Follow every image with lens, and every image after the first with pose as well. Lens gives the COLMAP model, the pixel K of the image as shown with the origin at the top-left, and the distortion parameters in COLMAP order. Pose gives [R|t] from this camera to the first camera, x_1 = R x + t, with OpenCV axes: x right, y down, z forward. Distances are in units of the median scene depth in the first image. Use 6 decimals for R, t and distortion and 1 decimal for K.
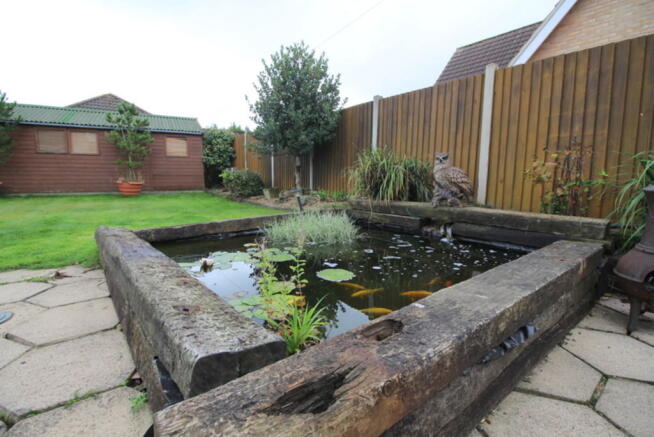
lens RADIAL K [[305.5, 0, 327.7], [0, 305.5, 213.6], [0, 0, 1]] dist [-0.003689, -0.008976]
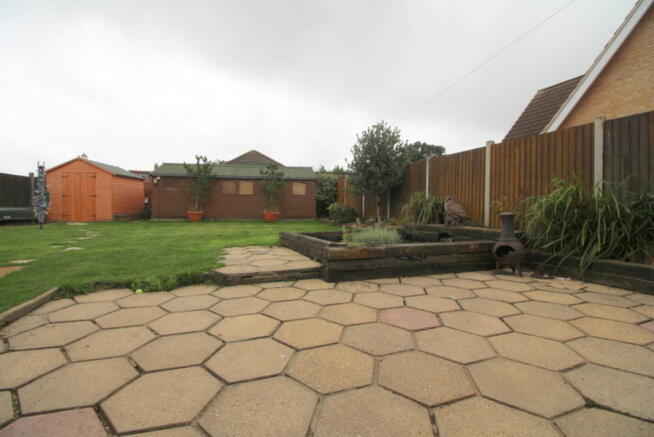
lens RADIAL K [[305.5, 0, 327.7], [0, 305.5, 213.6], [0, 0, 1]] dist [-0.003689, -0.008976]
pose [[0.947583, 0.003893, -0.319485, 0.133250], [-0.037167, 0.994481, -0.098118, 0.050453], [0.317340, 0.104849, 0.942498, -0.432319]]
